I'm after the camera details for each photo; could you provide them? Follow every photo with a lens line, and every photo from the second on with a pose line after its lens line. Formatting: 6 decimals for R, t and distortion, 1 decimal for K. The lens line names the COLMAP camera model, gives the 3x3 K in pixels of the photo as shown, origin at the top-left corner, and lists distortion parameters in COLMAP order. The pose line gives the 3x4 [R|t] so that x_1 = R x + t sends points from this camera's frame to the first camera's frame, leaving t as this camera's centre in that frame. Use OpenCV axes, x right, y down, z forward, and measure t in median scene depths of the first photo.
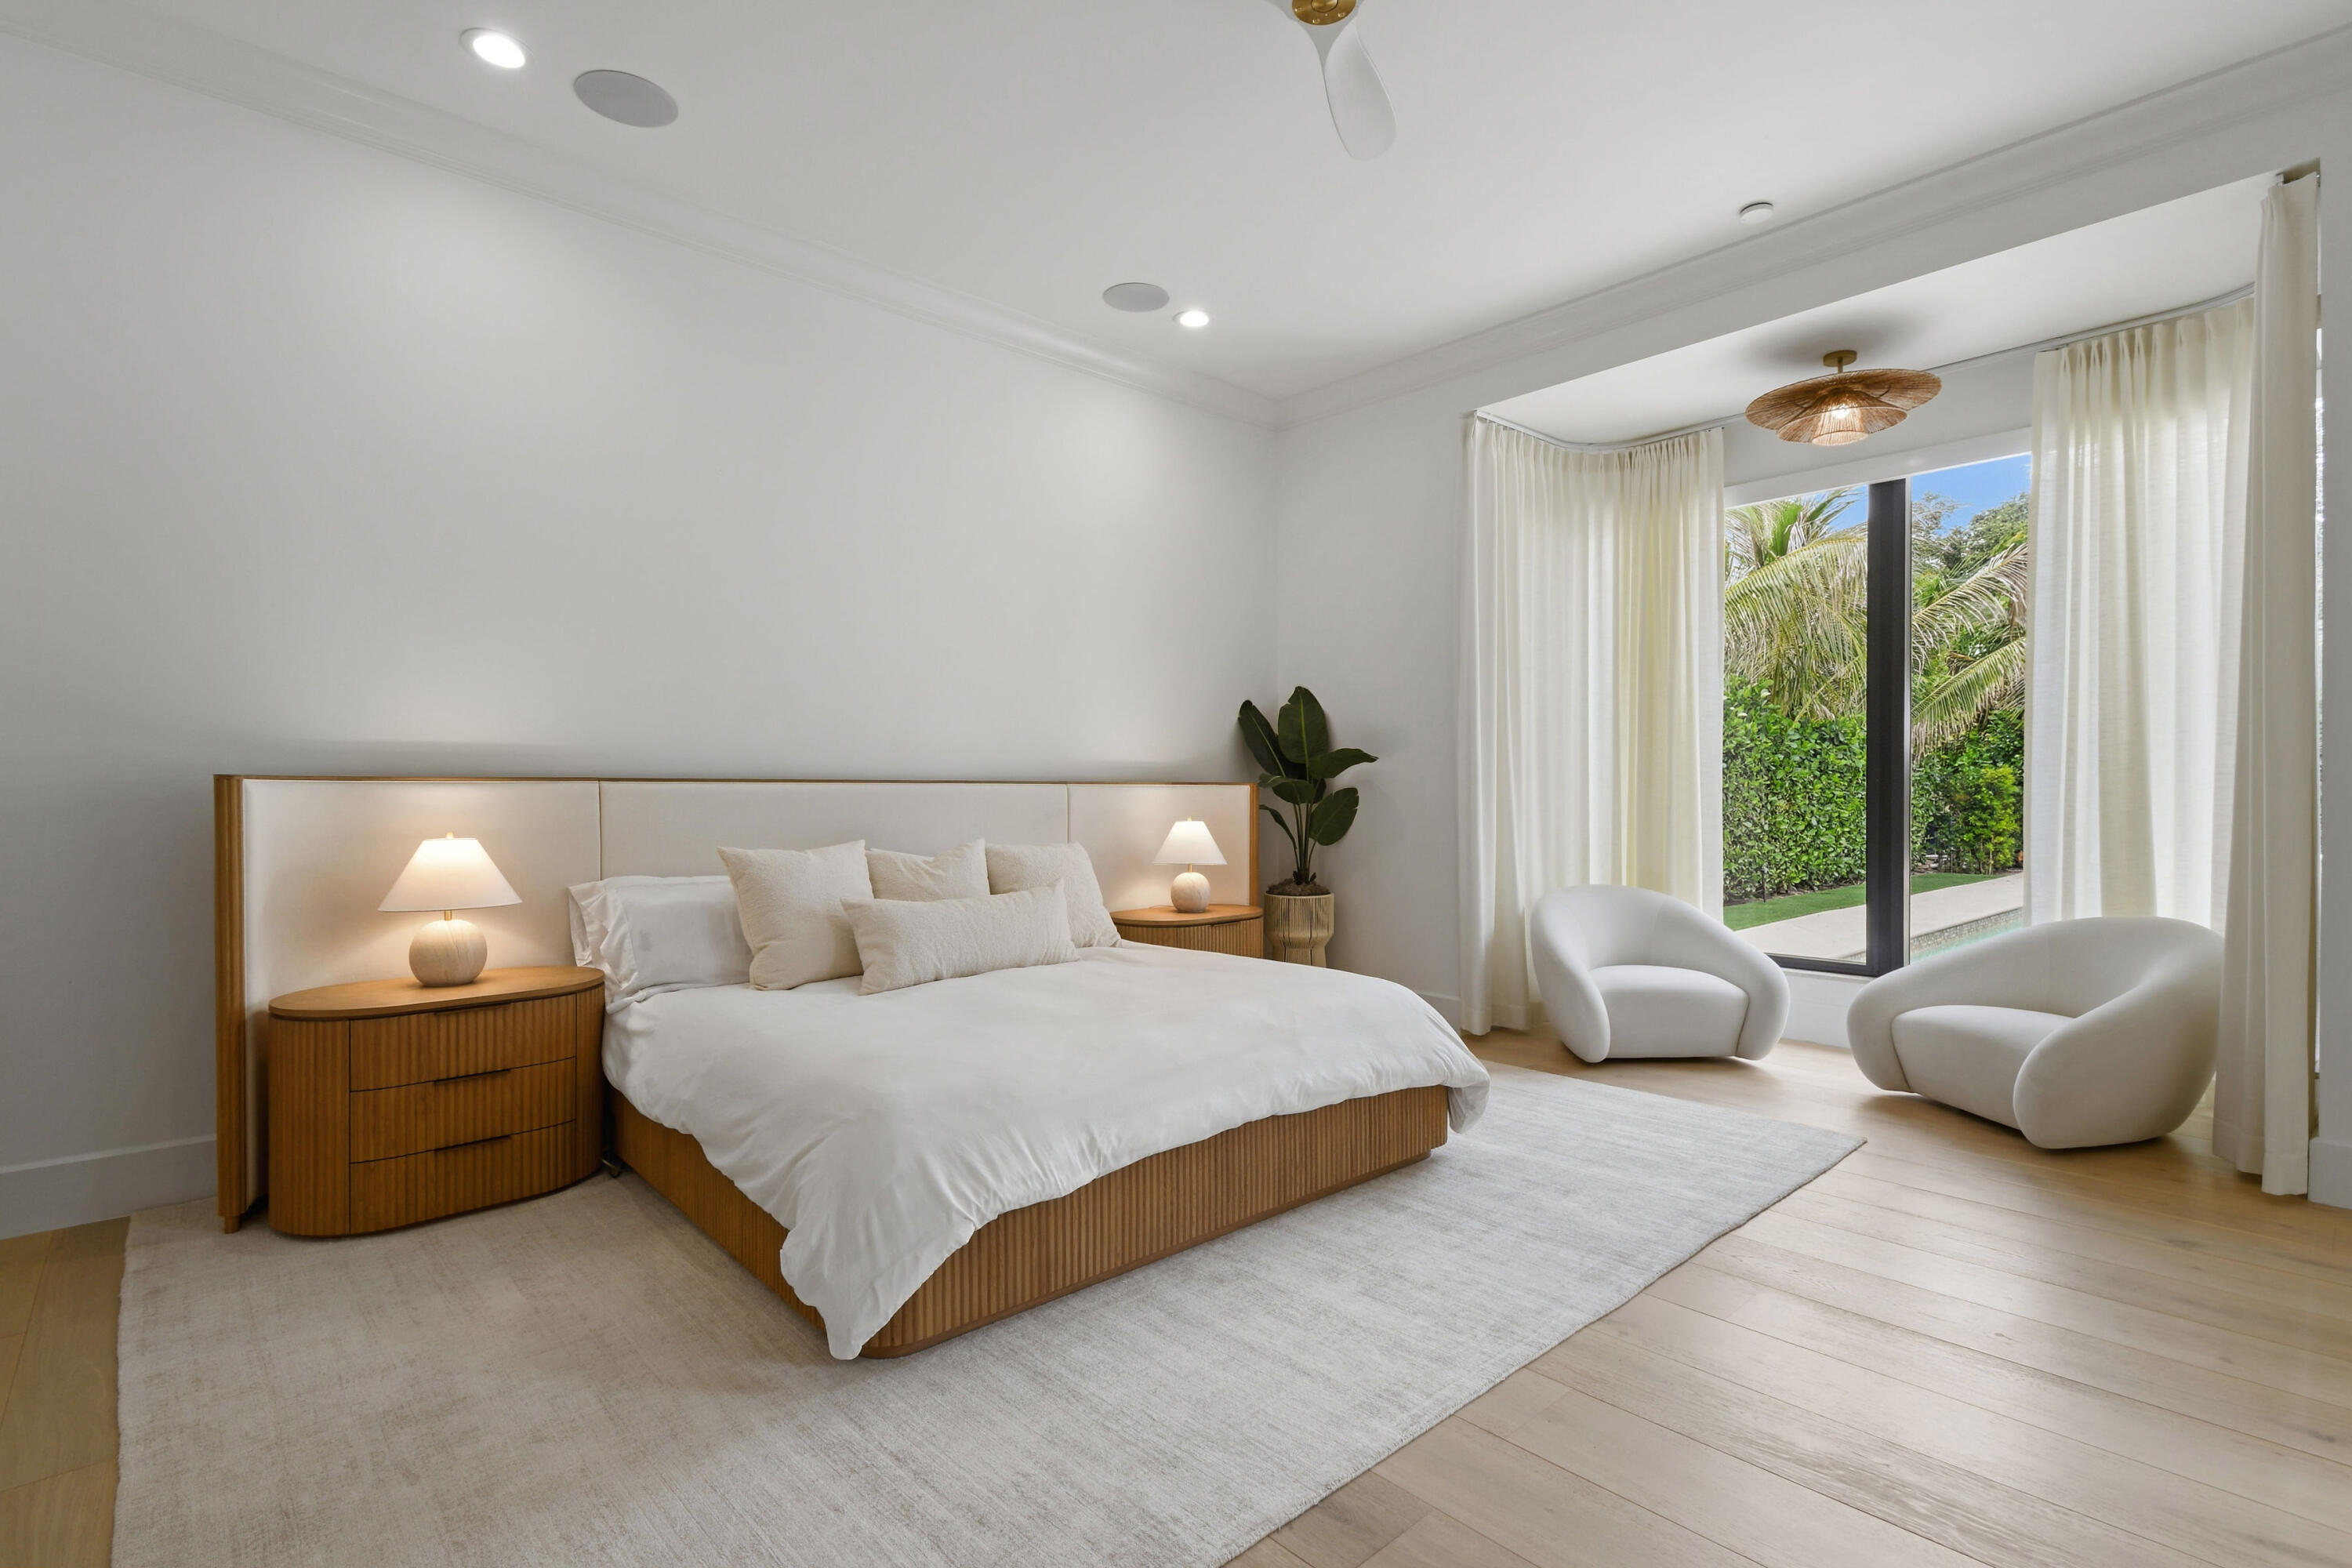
lens RADIAL K [[1148.4, 0, 1176.6], [0, 1148.4, 799.1], [0, 0, 1]] dist [0.003587, -0.000267]
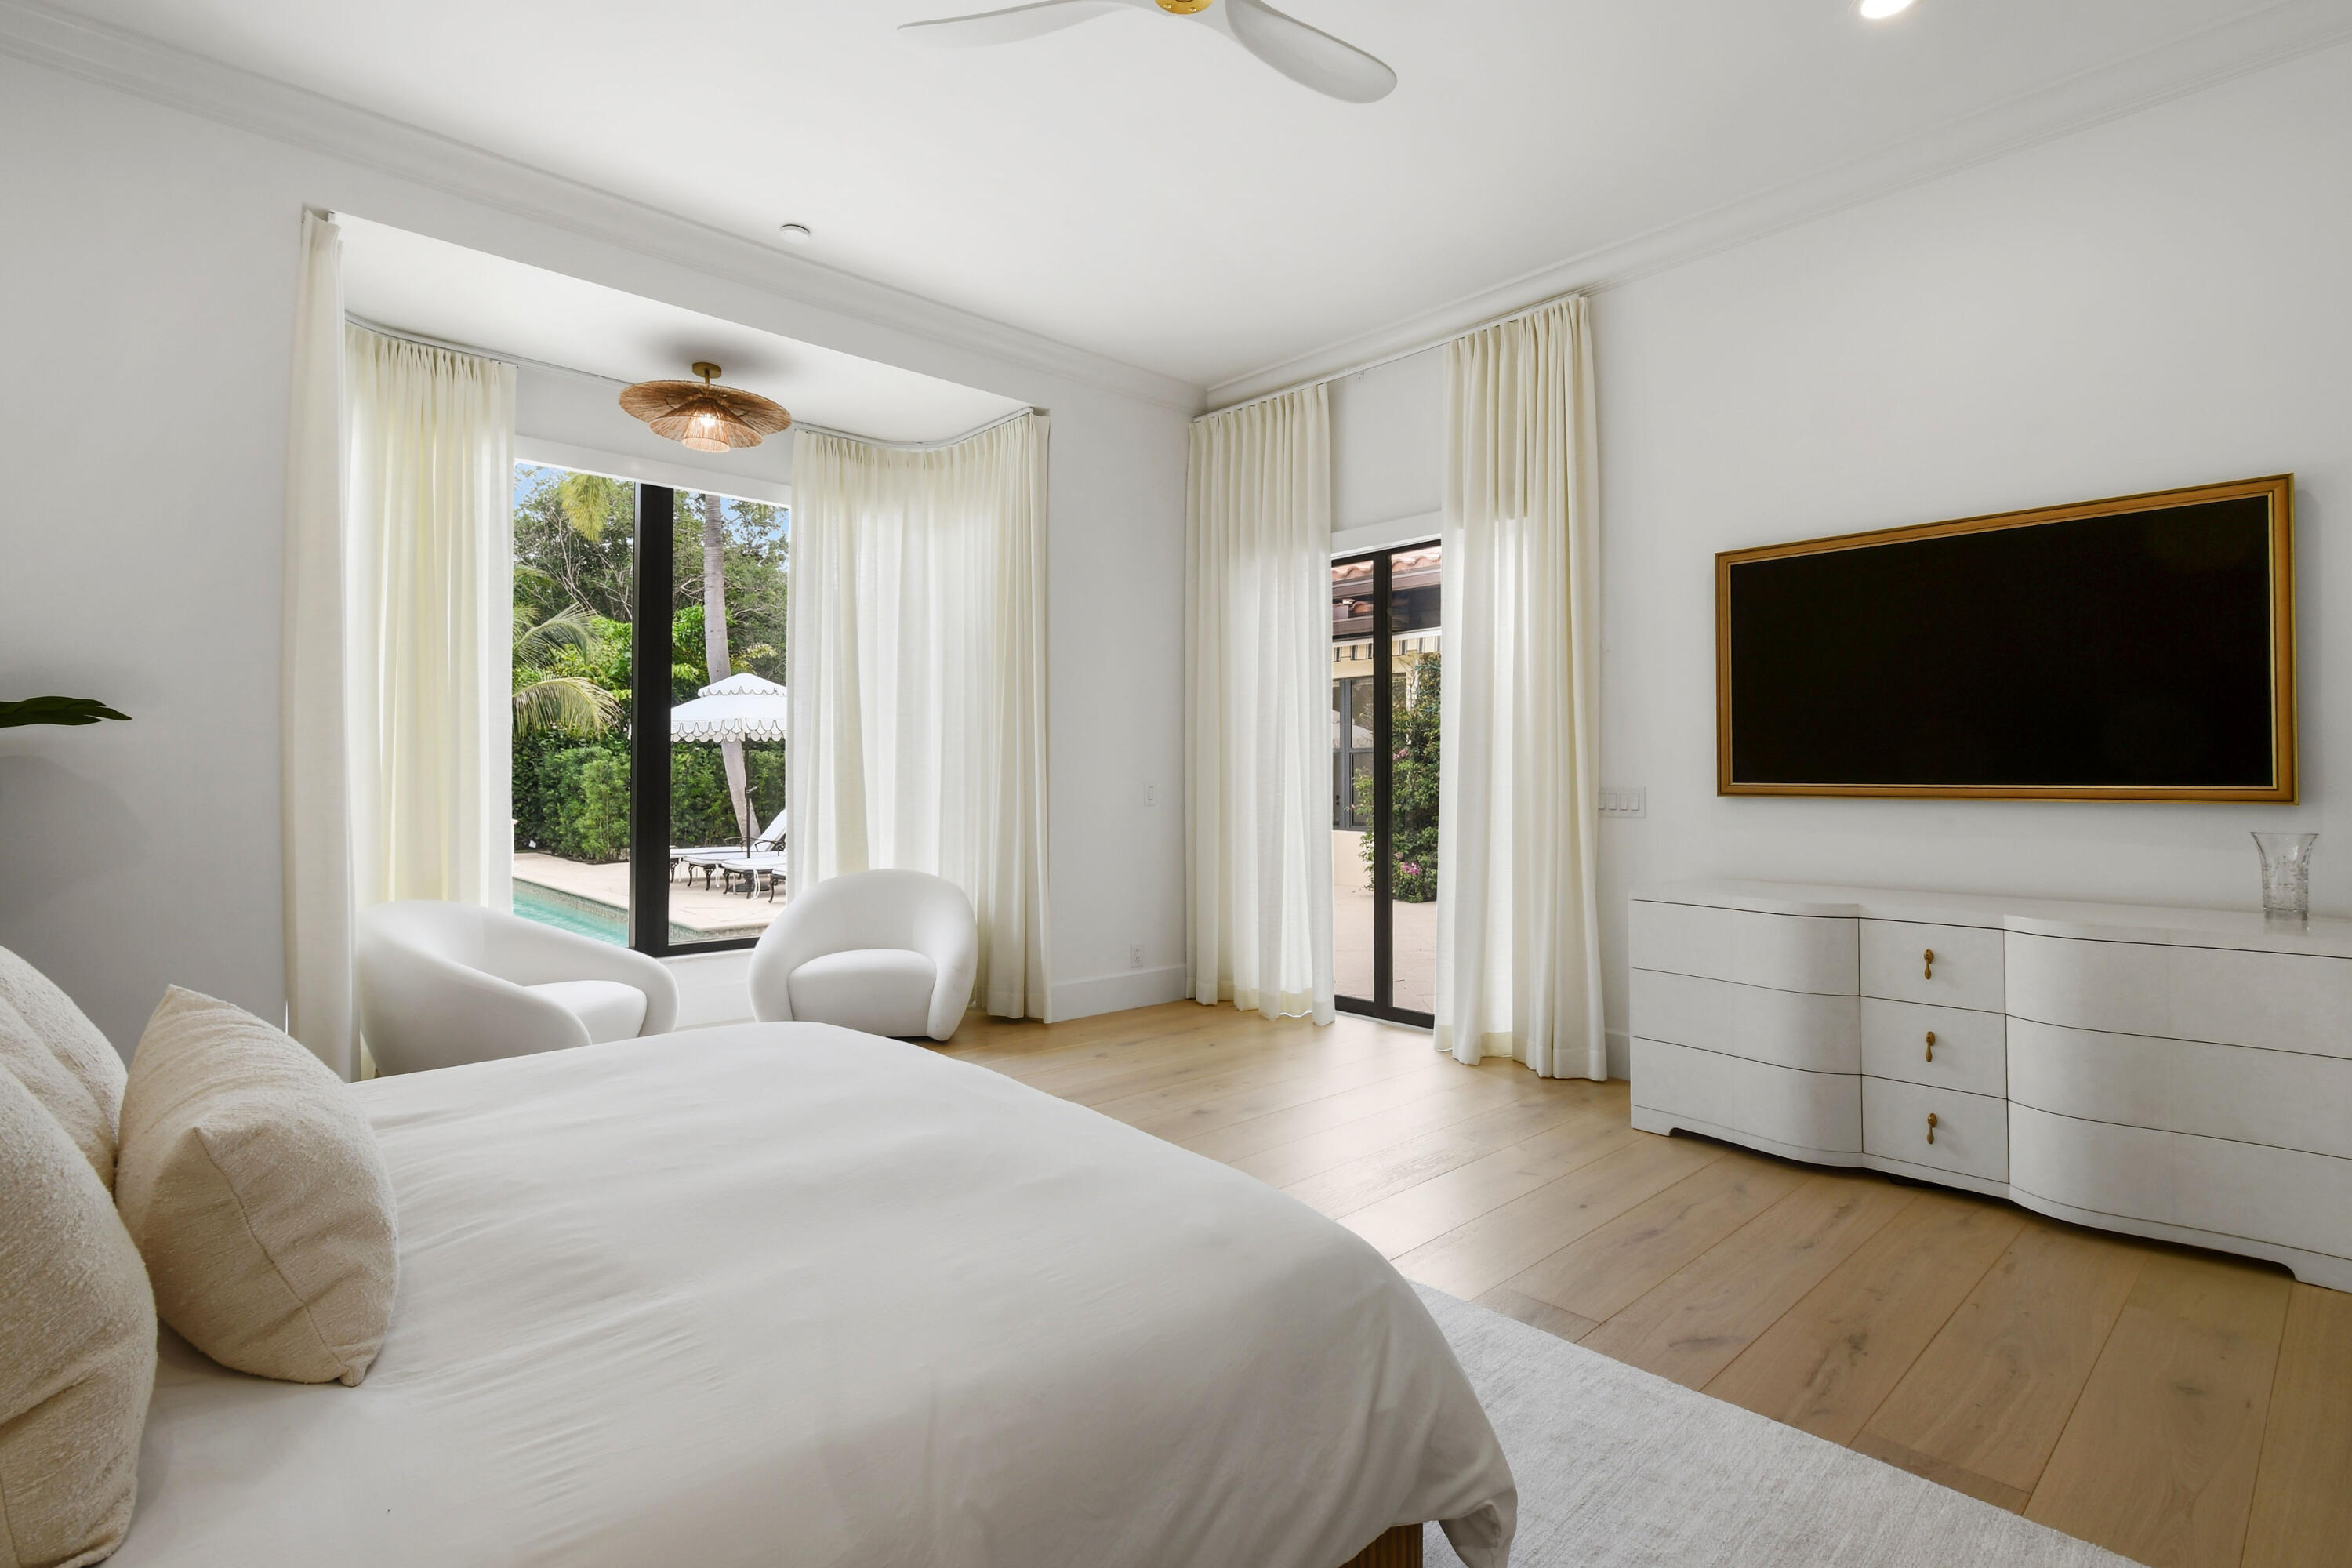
lens RADIAL K [[1125.2, 0, 1238.9], [0, 1125.2, 748.4], [0, 0, 1]] dist [0.001673, -0.000161]
pose [[-0.061969, 0.028090, 0.997683, -0.453977], [0.005409, 0.999599, -0.027808, -0.003033], [-0.998063, 0.003673, -0.062096, 0.550201]]
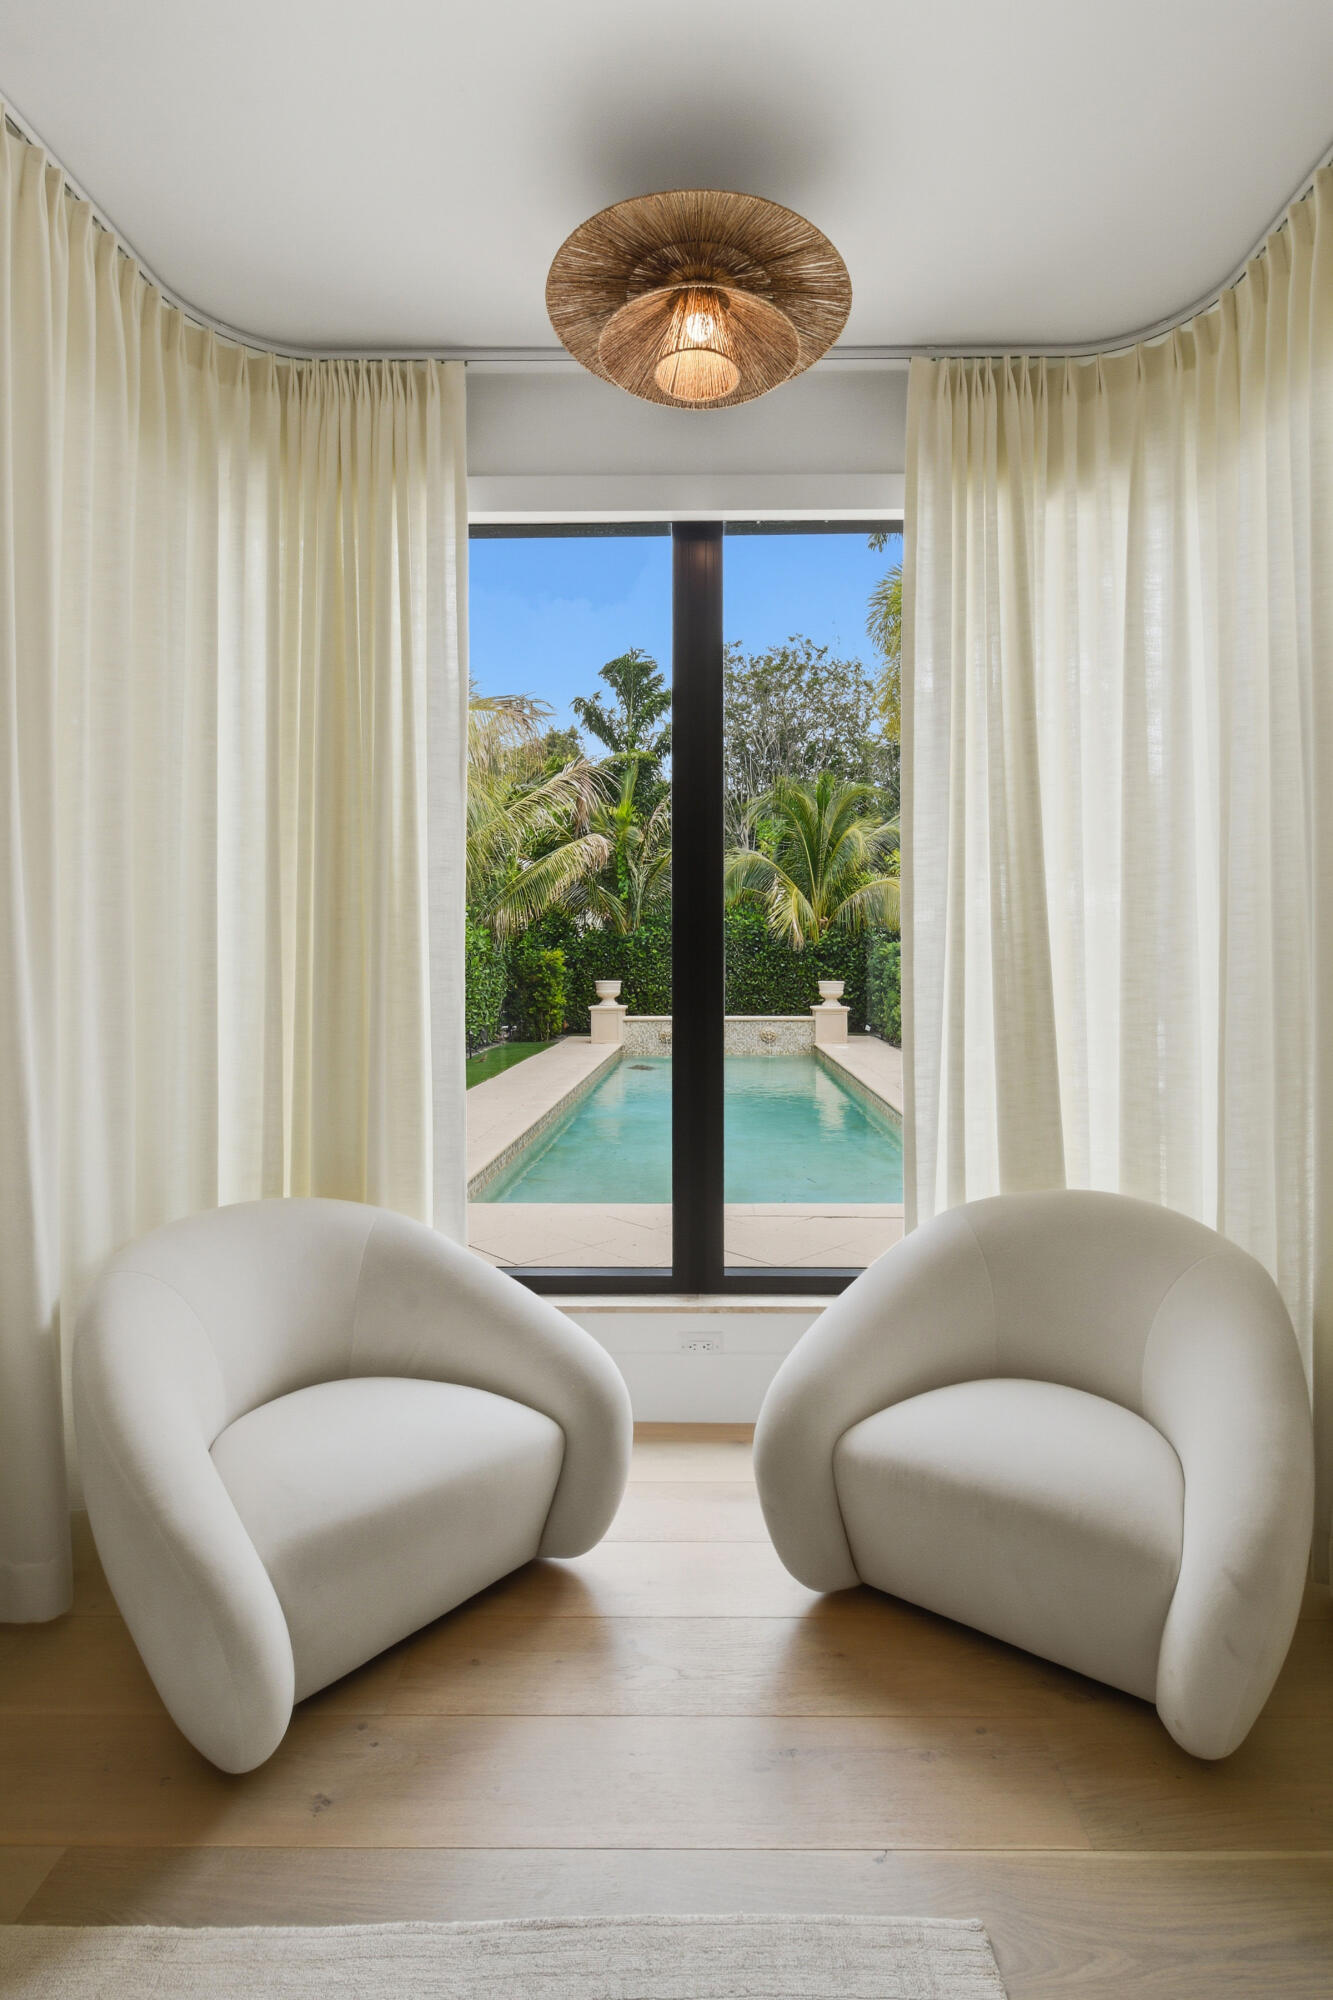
lens RADIAL K [[976.5, 0, 672.7], [0, 976.5, 945.6], [0, 0, 1]] dist [0.003587, -0.000267]
pose [[0.690019, 0.013577, 0.723664, 0.218699], [0.004181, 0.999733, -0.022743, -0.027365], [-0.723779, 0.018719, 0.689778, 0.654202]]
